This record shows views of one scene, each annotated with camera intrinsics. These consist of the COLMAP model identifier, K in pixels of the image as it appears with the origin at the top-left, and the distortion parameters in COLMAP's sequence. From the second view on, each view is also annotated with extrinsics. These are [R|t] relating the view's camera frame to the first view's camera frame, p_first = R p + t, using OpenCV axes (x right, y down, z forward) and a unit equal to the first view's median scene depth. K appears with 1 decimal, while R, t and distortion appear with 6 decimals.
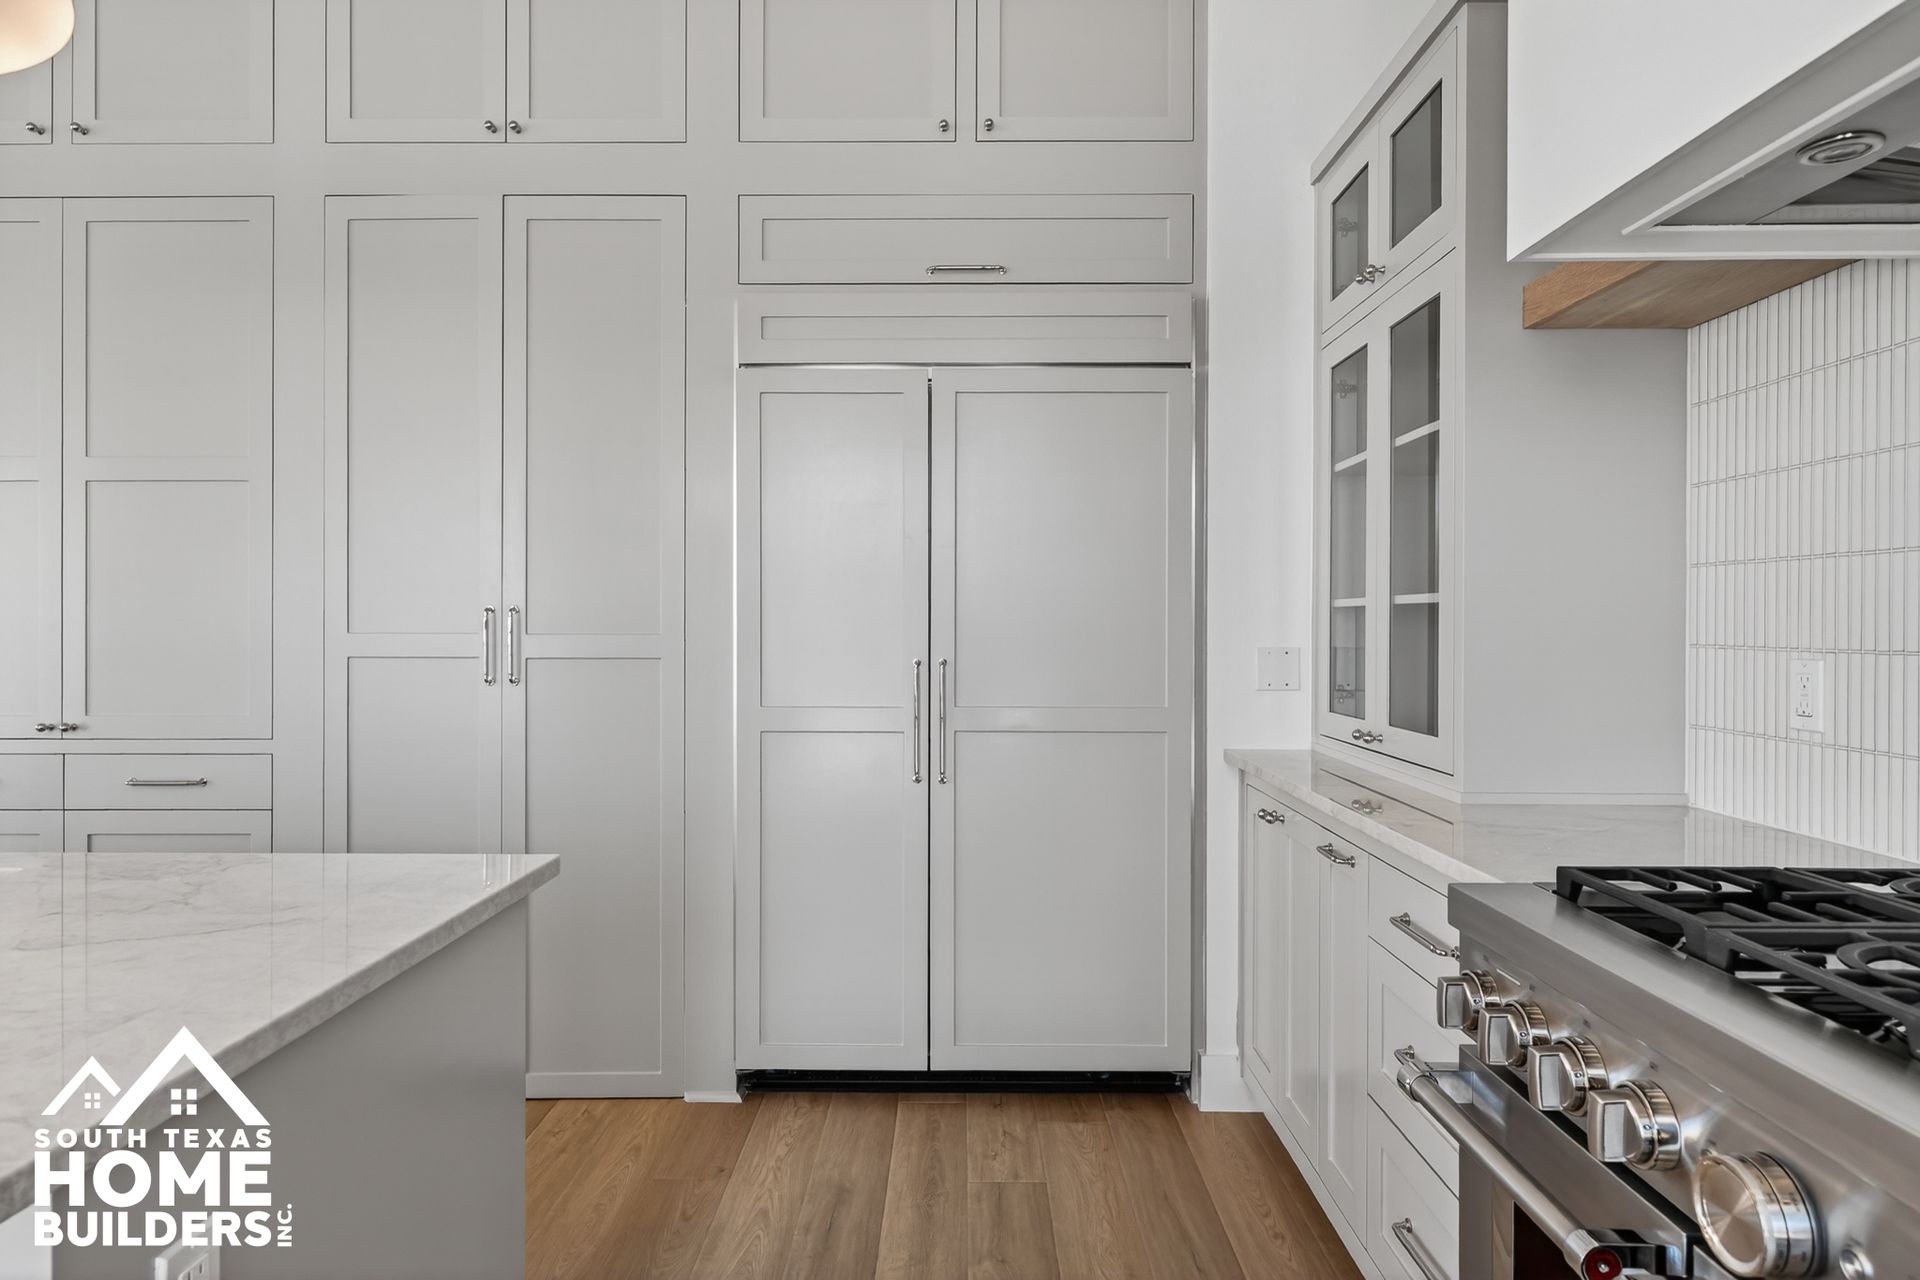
lens RADIAL K [[1125.0, 0, 956.3], [0, 1125.0, 627.9], [0, 0, 1]] dist [-0.005851, -0.000558]
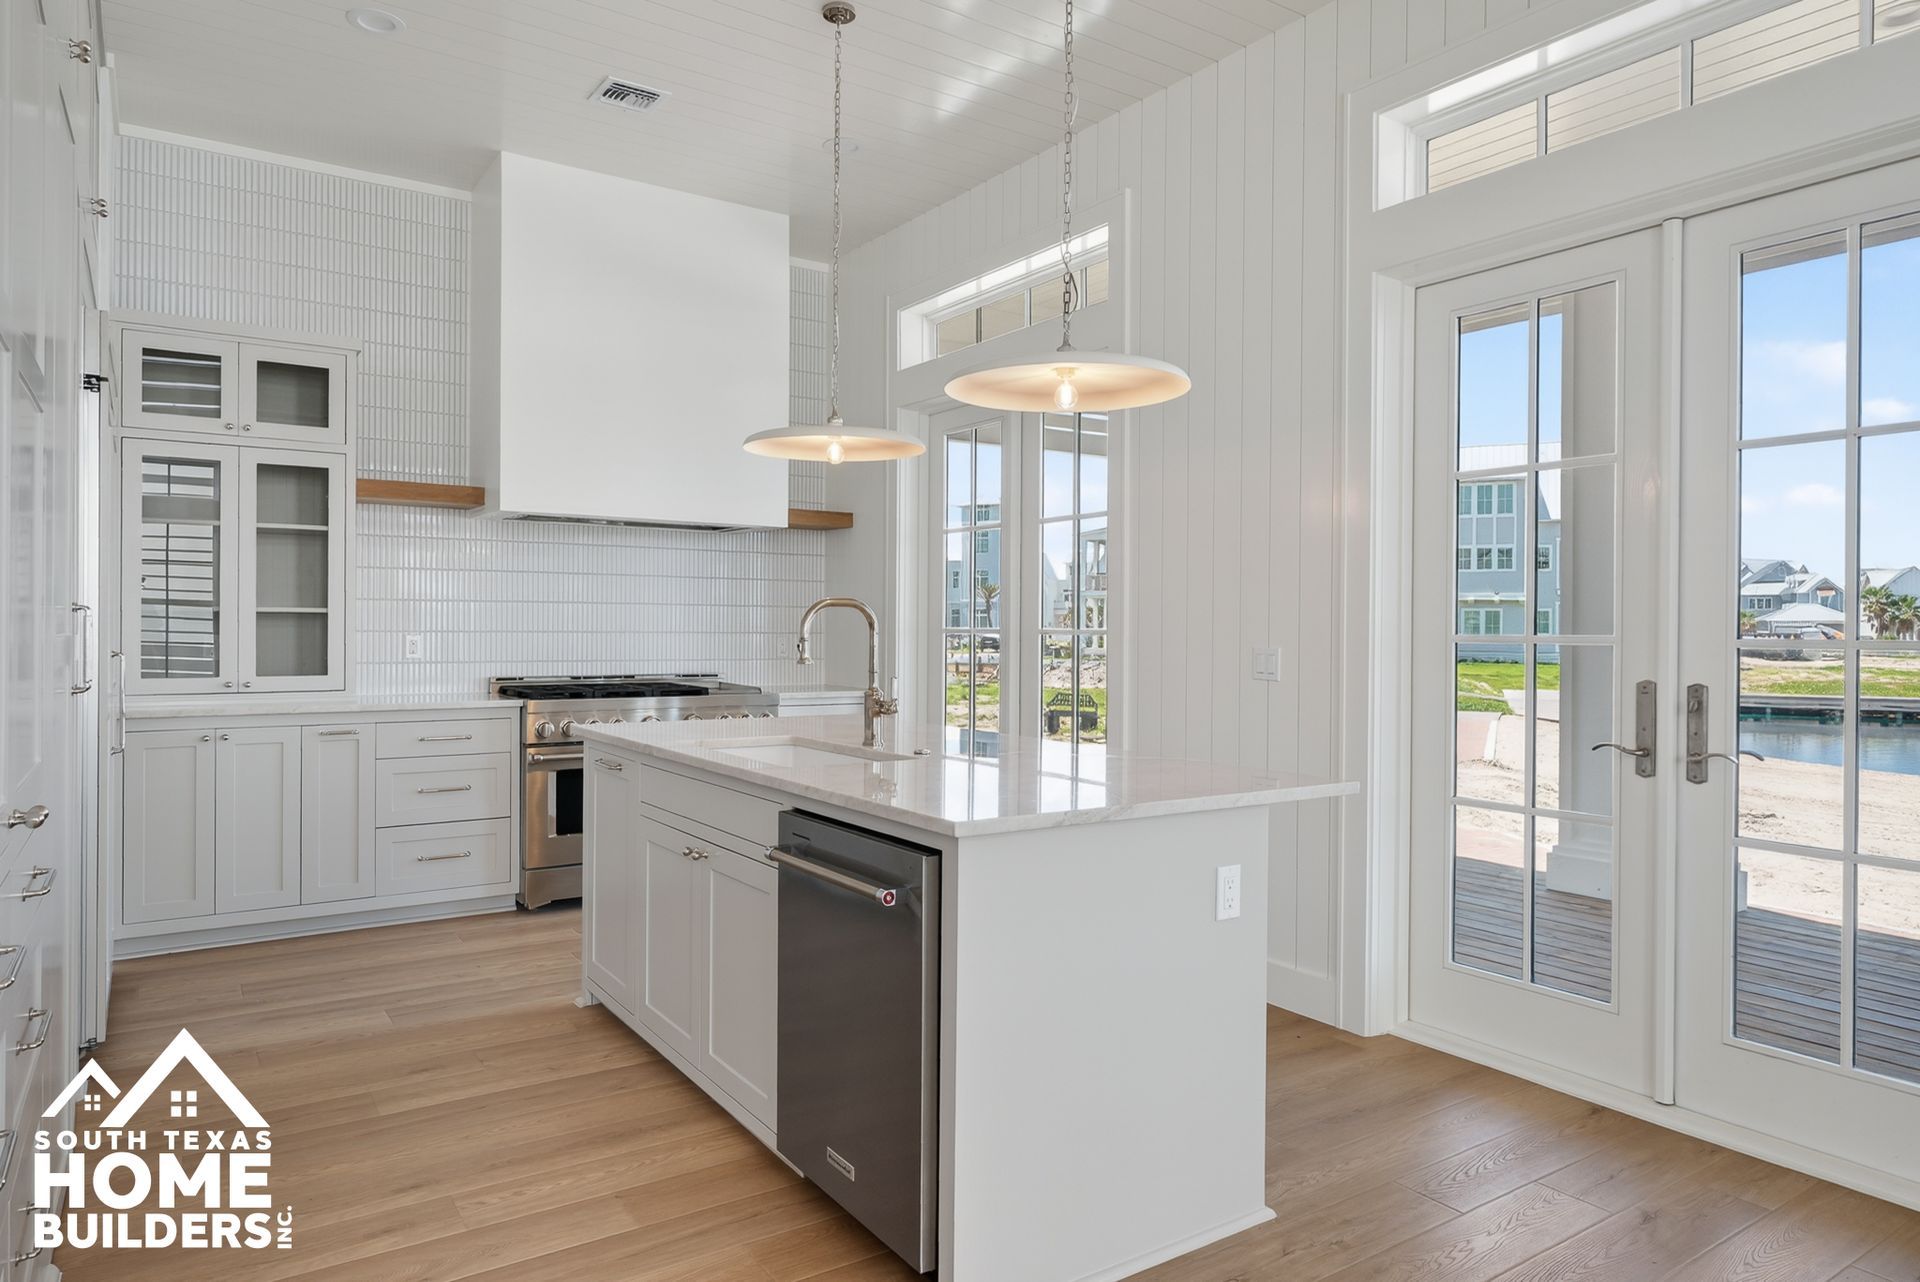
lens RADIAL K [[1181.5, 0, 932.7], [0, 1181.5, 635.2], [0, 0, 1]] dist [-0.001453, -0.001365]
pose [[-0.556384, -0.012324, 0.830834, -1.546421], [-0.004637, 0.999920, 0.011727, -0.008012], [-0.830912, 0.002672, -0.556397, 0.961828]]
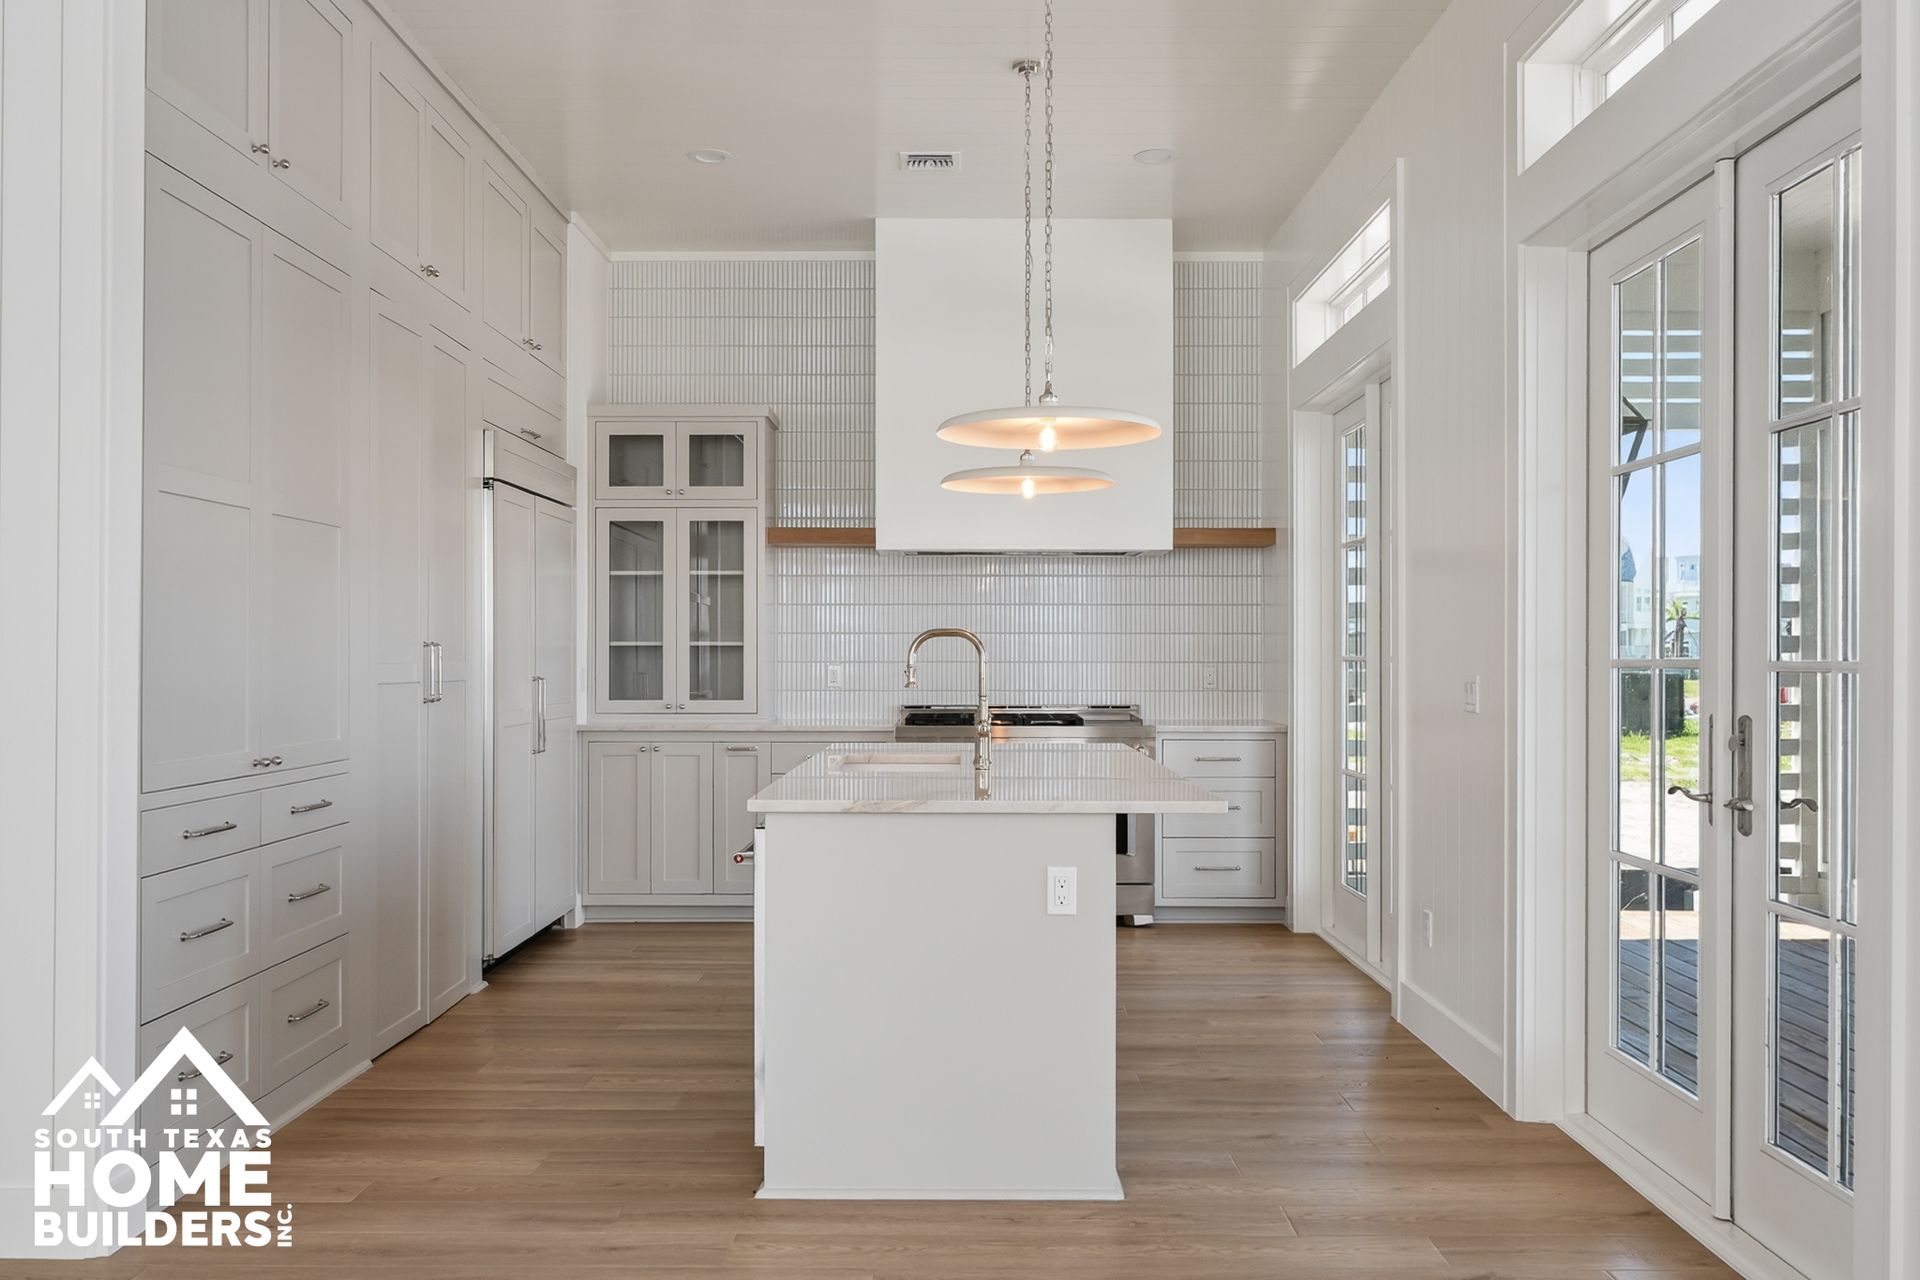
lens RADIAL K [[1523.3, 0, 956.9], [0, 1523.3, 646.4], [0, 0, 1]] dist [0.008644, 0.003714]
pose [[-0.004997, 0.003198, 0.999982, -2.174566], [0.004495, 0.999985, -0.003175, -0.005753], [-0.999977, 0.004479, -0.005011, 0.406597]]
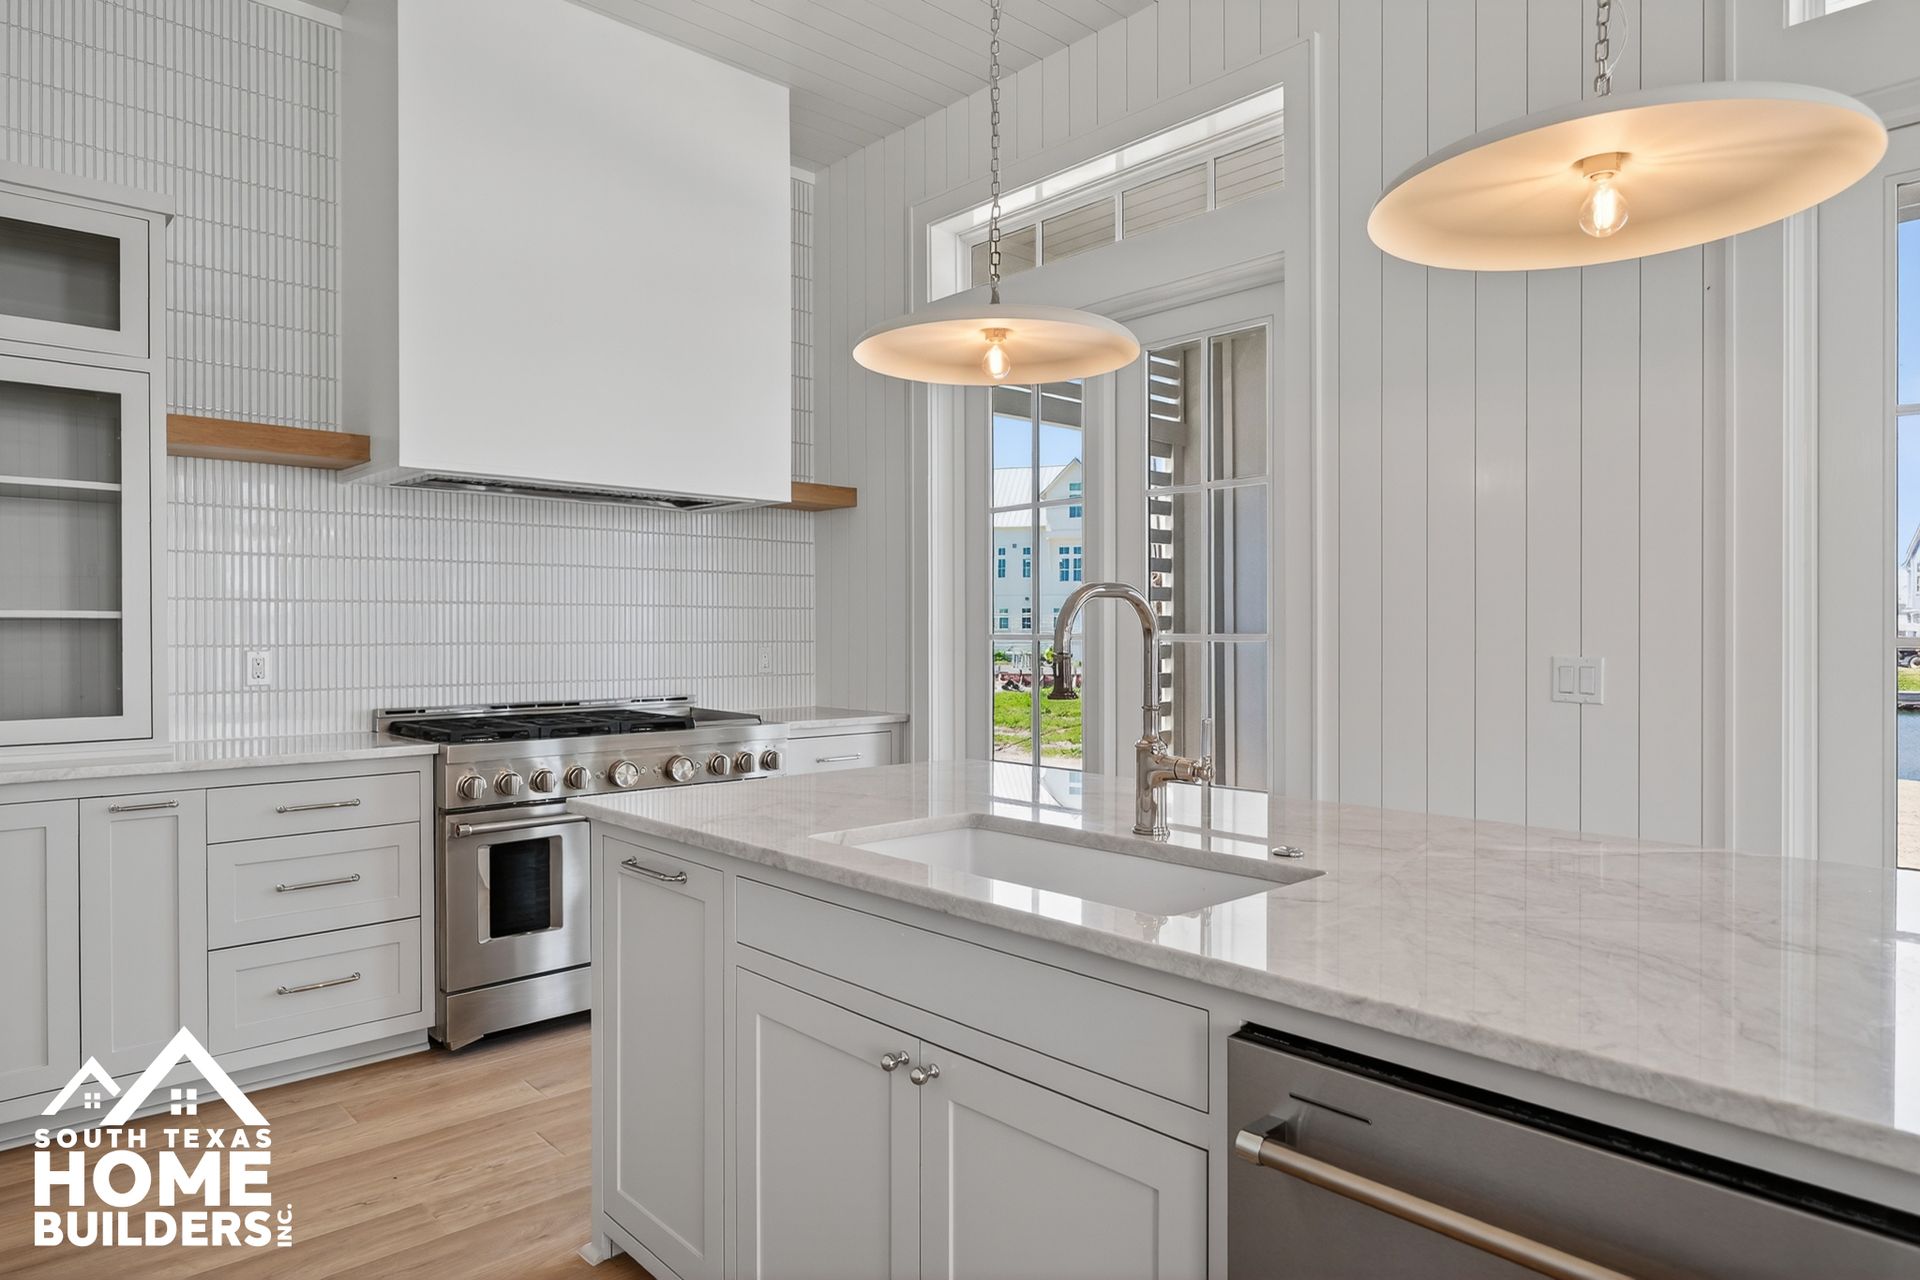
lens RADIAL K [[1161.7, 0, 965.3], [0, 1161.7, 642.0], [0, 0, 1]] dist [-0.000162, -0.000023]
pose [[-0.682358, -0.007659, 0.730978, -0.983499], [0.003352, 0.999902, 0.013606, -0.007072], [-0.731010, 0.011734, -0.682265, 0.904409]]
